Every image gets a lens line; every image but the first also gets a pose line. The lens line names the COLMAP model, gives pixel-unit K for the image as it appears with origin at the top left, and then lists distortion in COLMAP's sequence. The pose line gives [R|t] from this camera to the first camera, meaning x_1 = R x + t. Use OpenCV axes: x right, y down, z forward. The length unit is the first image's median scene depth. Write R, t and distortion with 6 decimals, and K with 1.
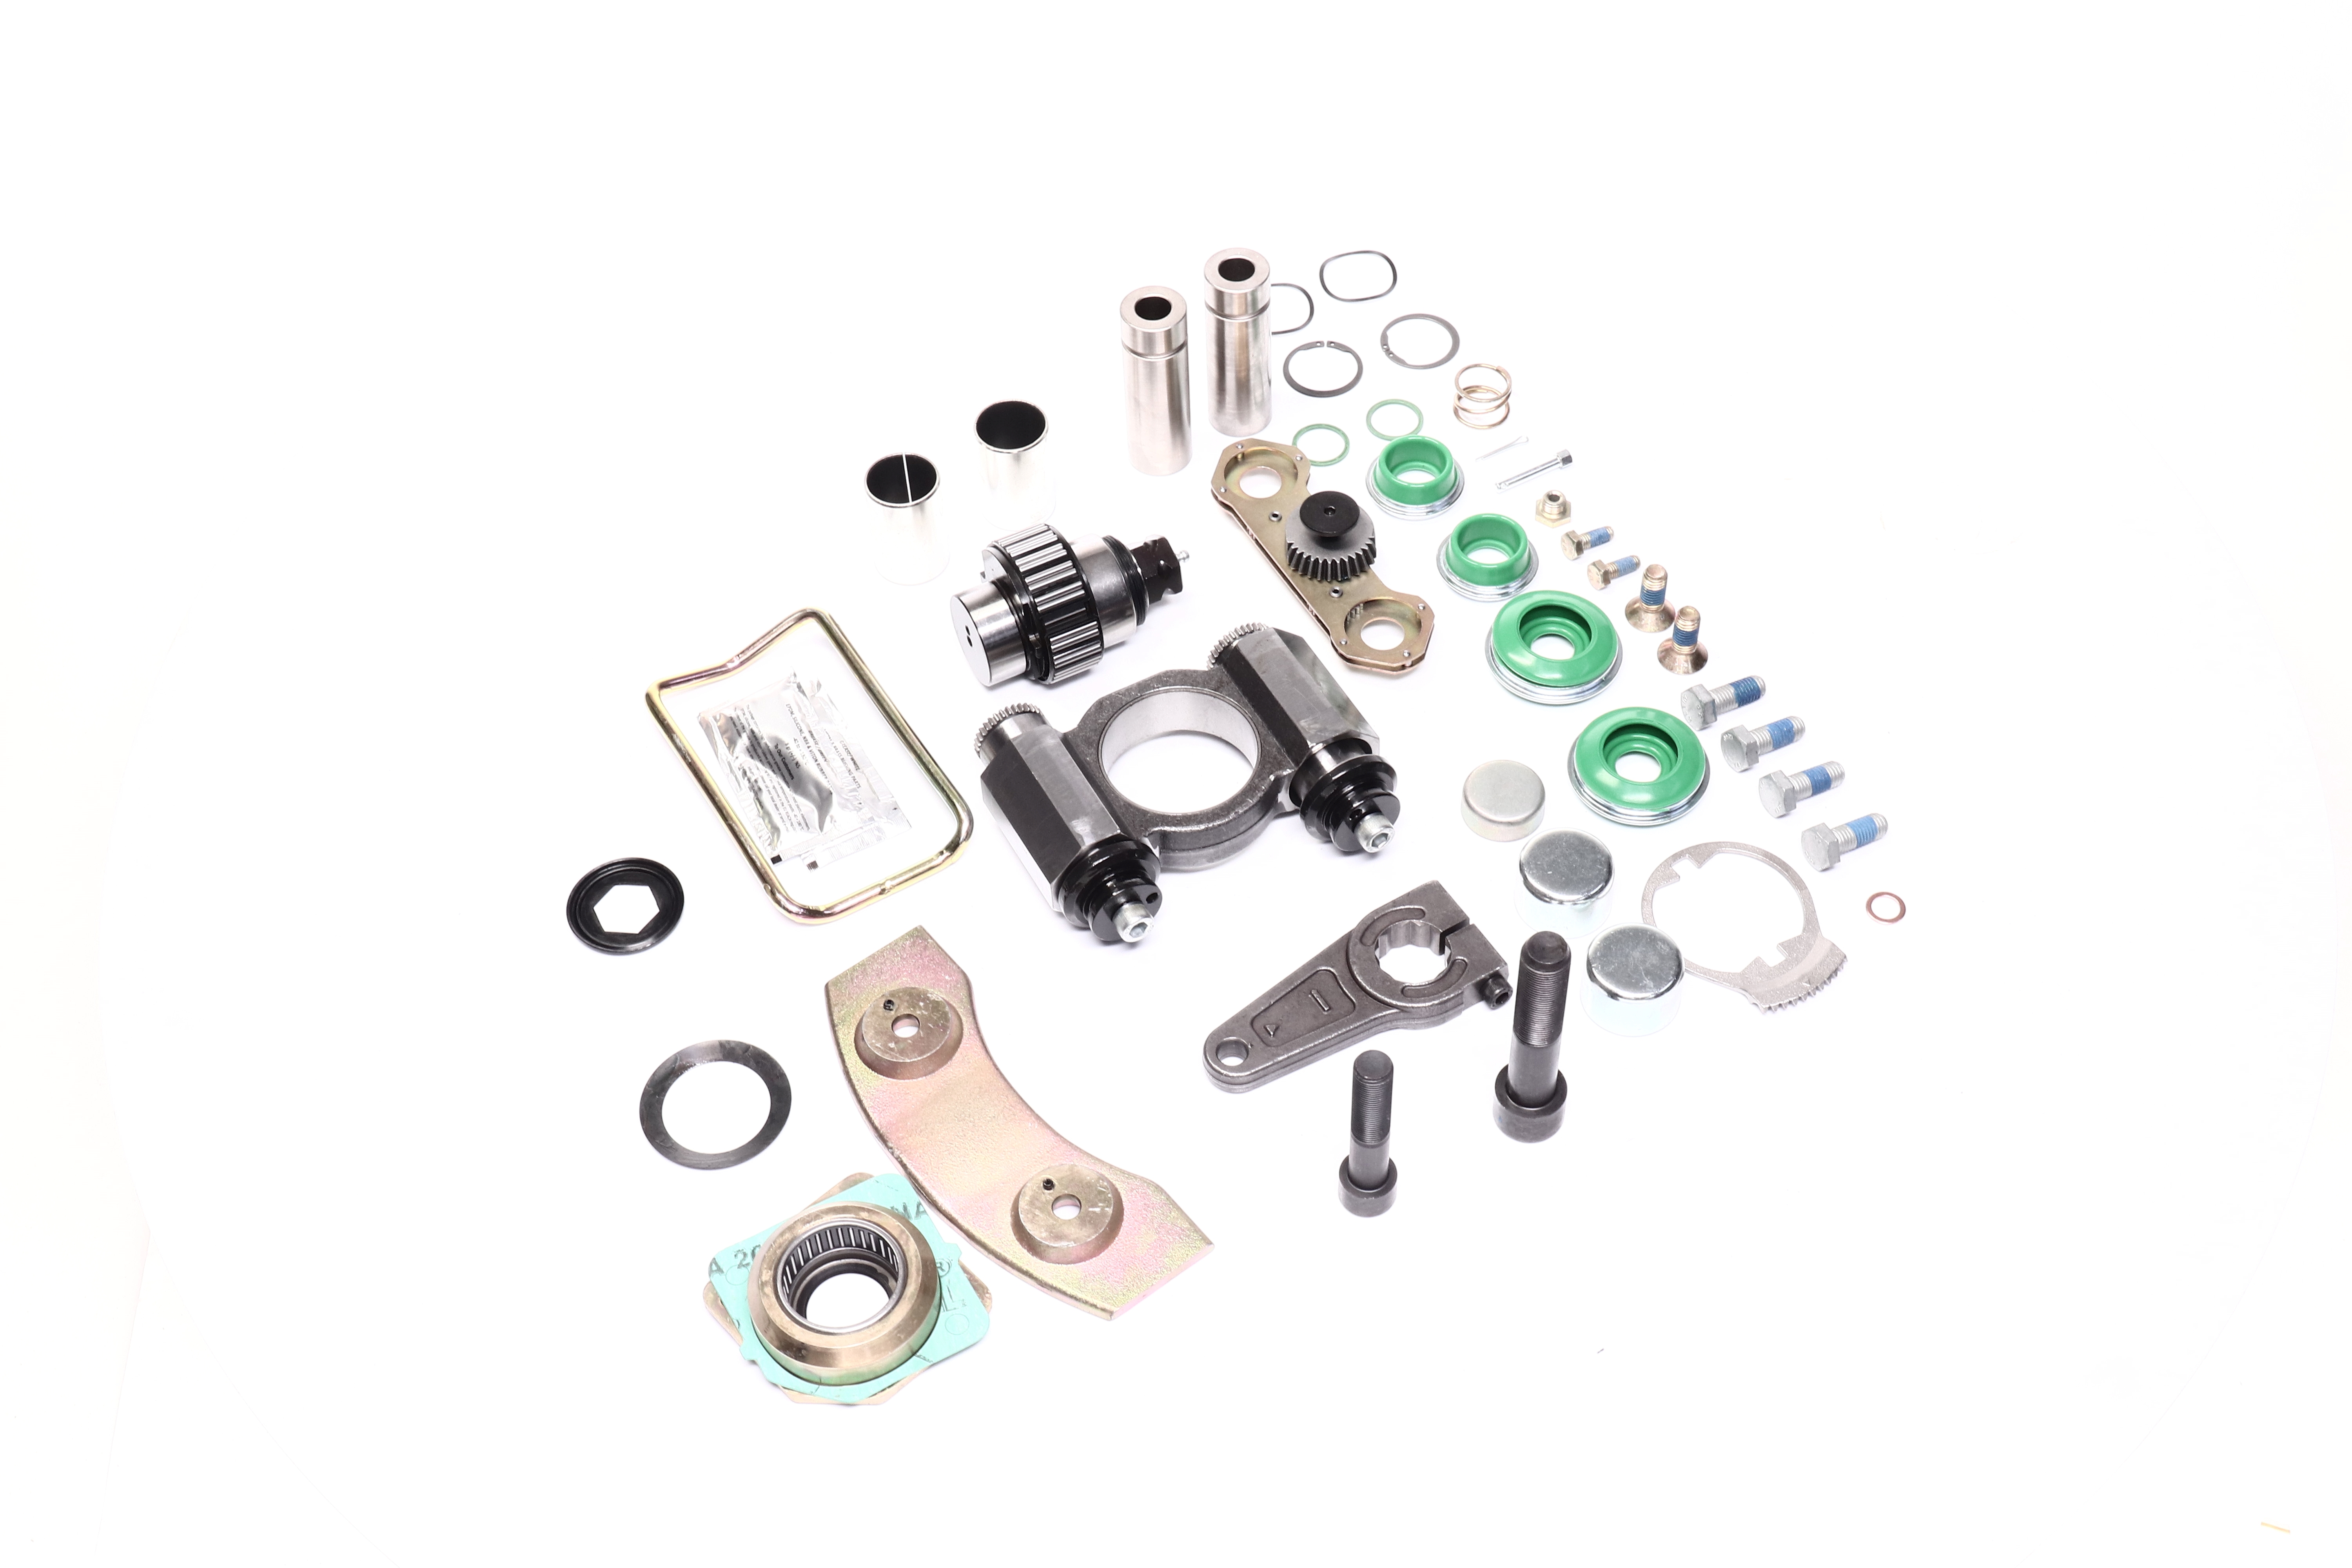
lens RADIAL K [[3049.3, 0, 1176.0], [0, 3049.3, 784.0], [0, 0, 1]] dist [-0.067559, -0.002970]
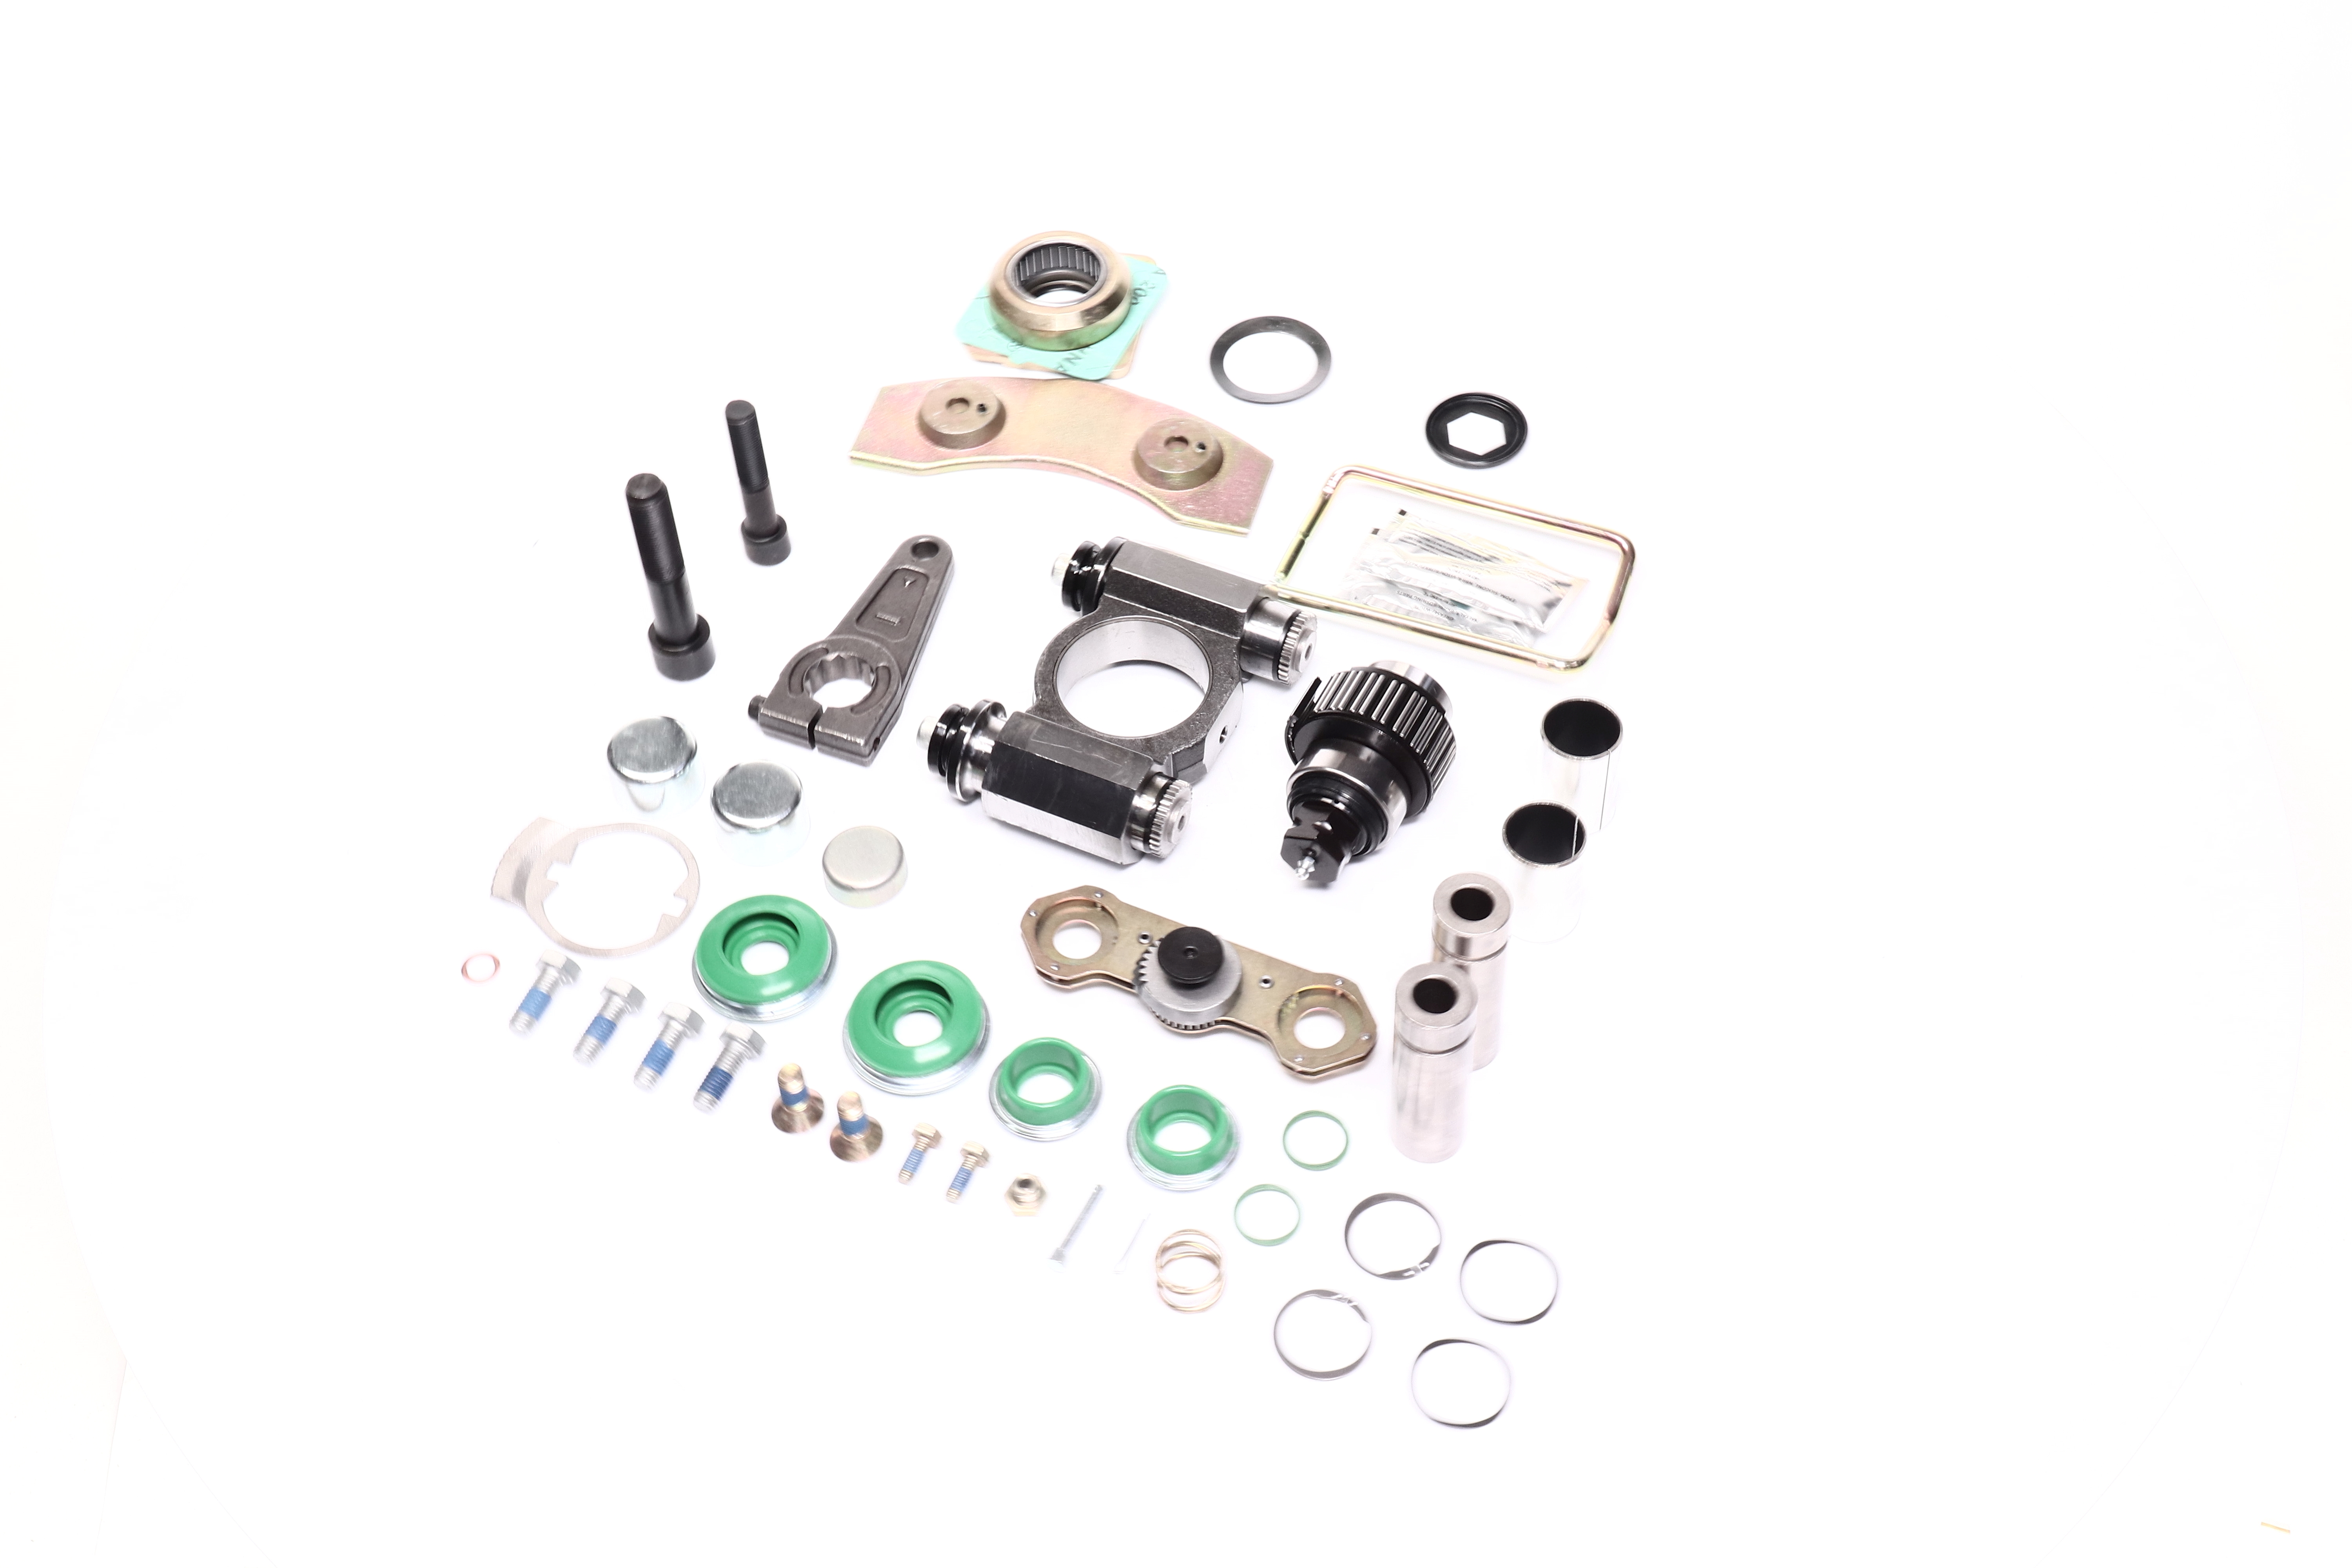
lens RADIAL K [[3049.3, 0, 1176.0], [0, 3049.3, 784.0], [0, 0, 1]] dist [-0.067559, -0.002970]
pose [[-0.807272, 0.492194, -0.325665, 0.337268], [-0.425182, -0.102330, 0.899305, -0.931589], [0.409307, 0.864450, 0.291880, 0.733551]]
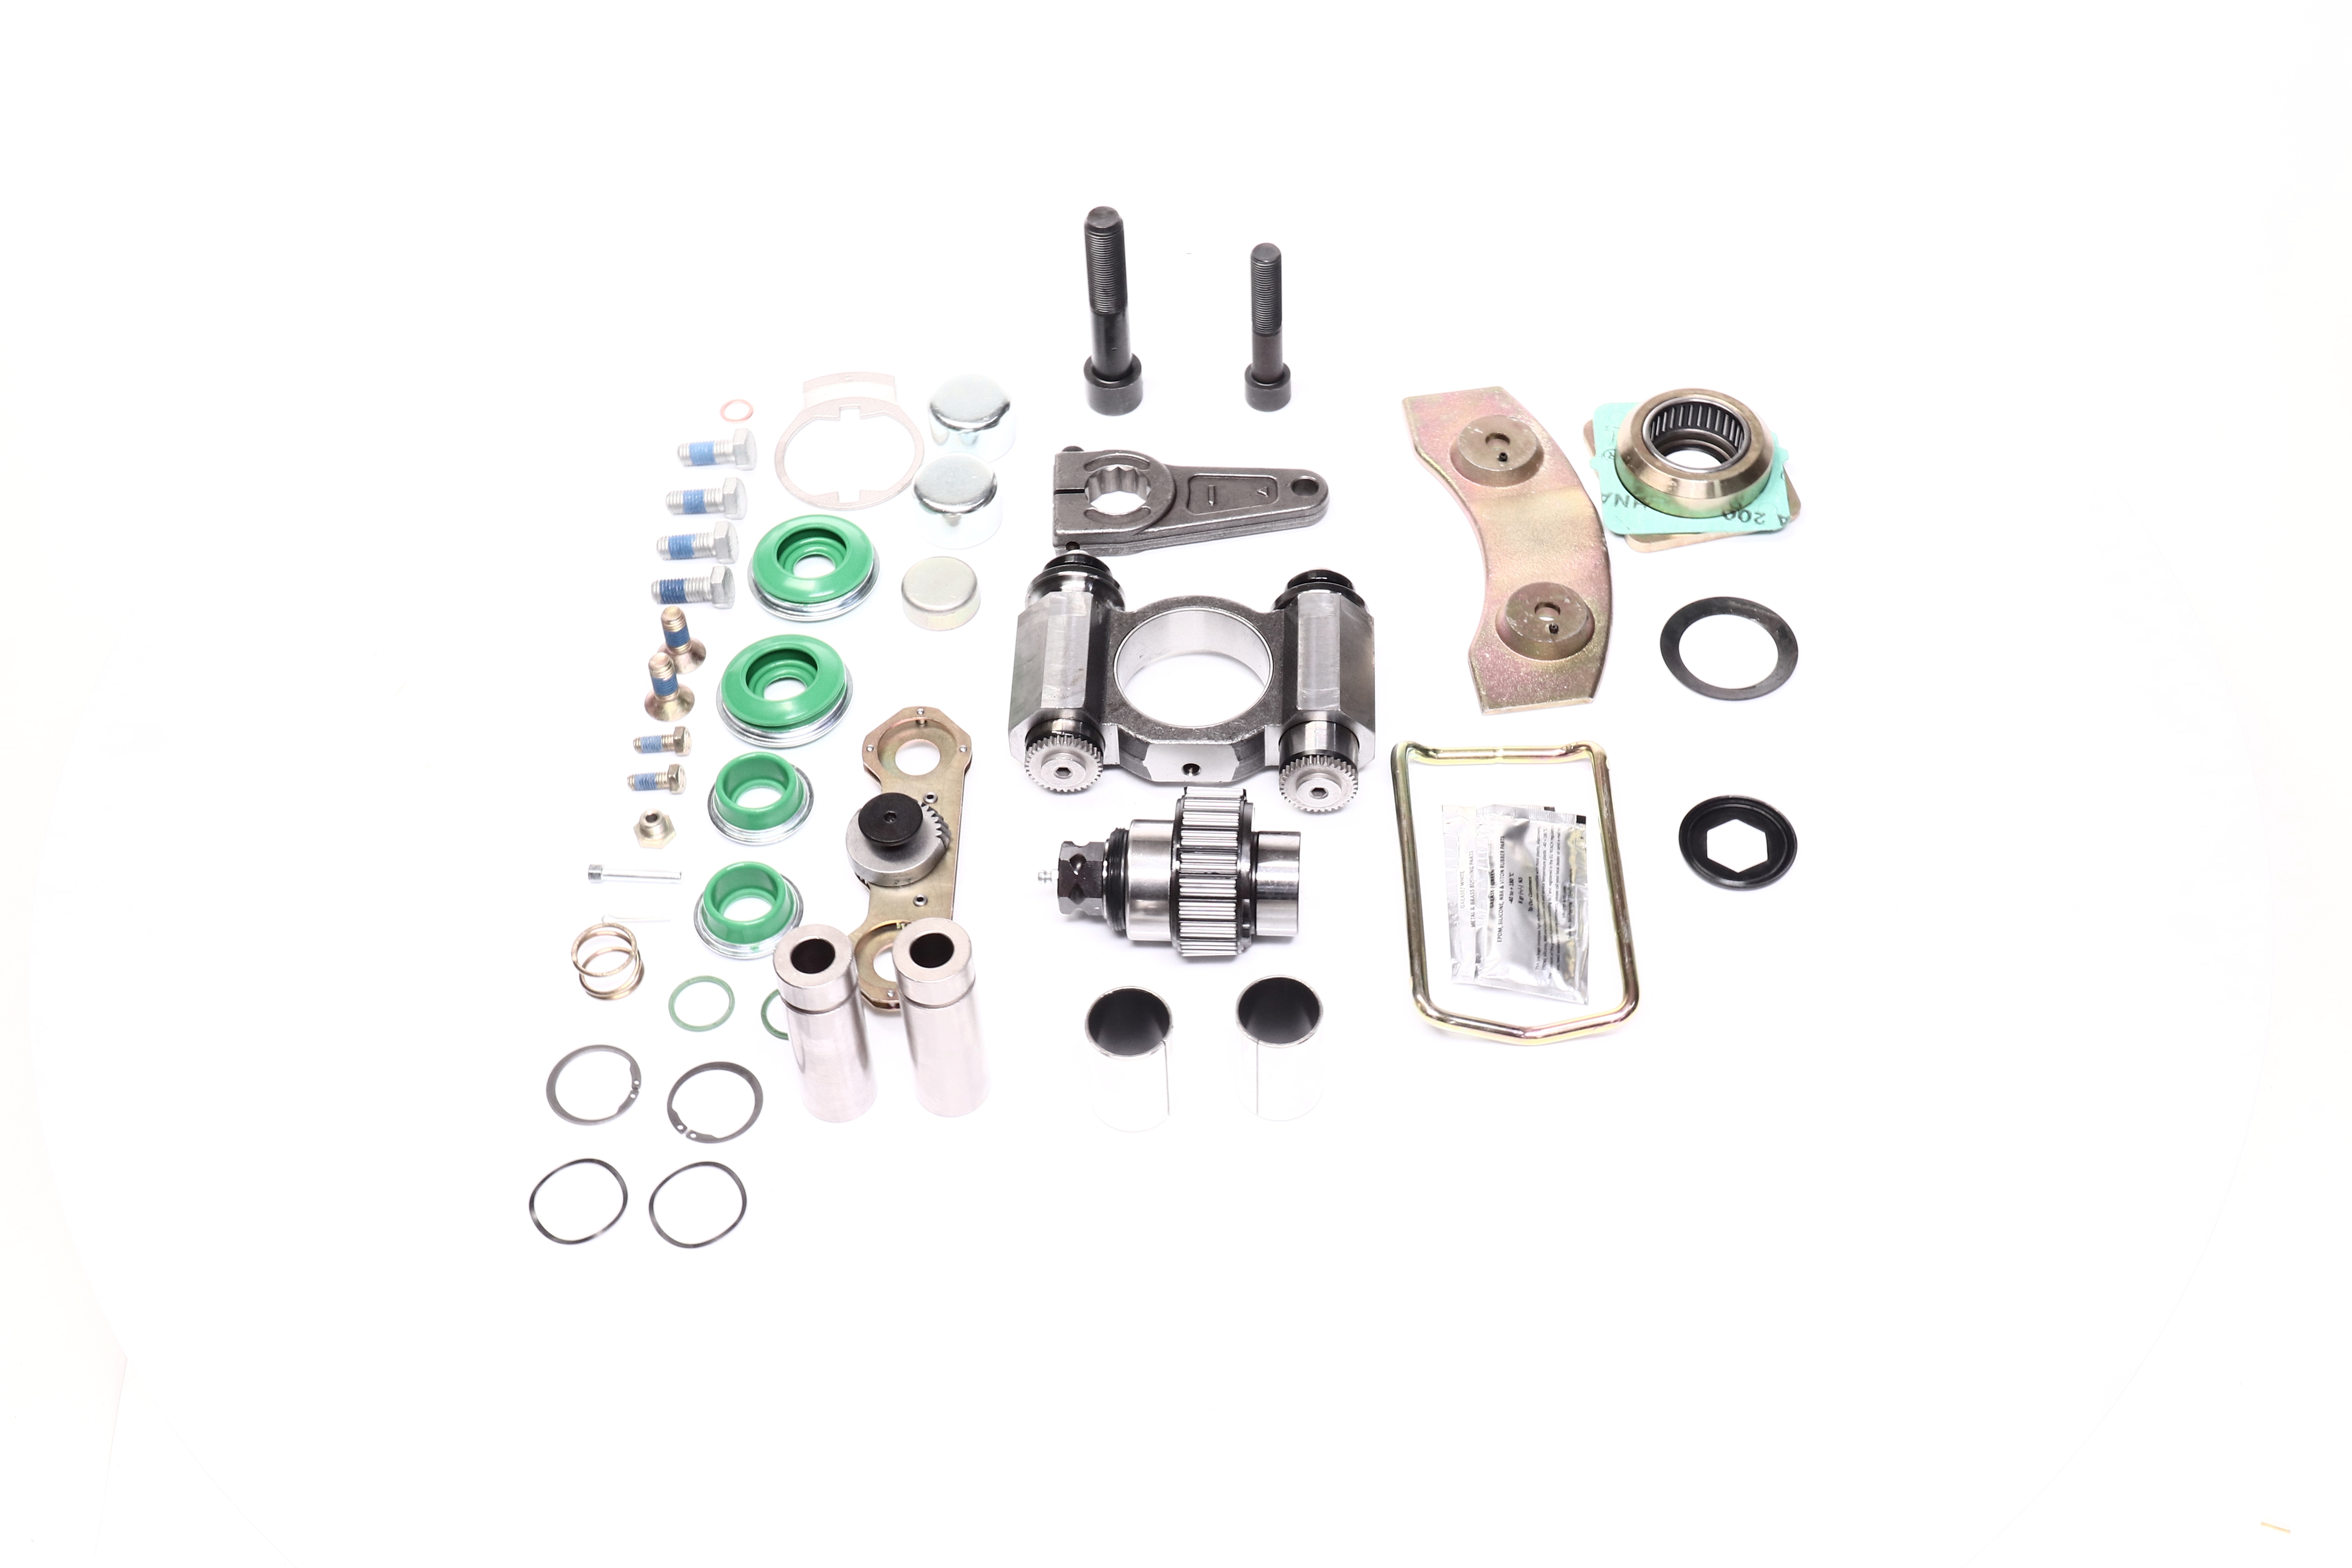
lens RADIAL K [[3049.3, 0, 1176.0], [0, 3049.3, 784.0], [0, 0, 1]] dist [-0.067559, -0.002970]
pose [[-0.861809, -0.355223, 0.362081, -0.375820], [0.430785, -0.135713, 0.892192, -0.925681], [-0.267787, 0.924878, 0.269983, 0.755911]]
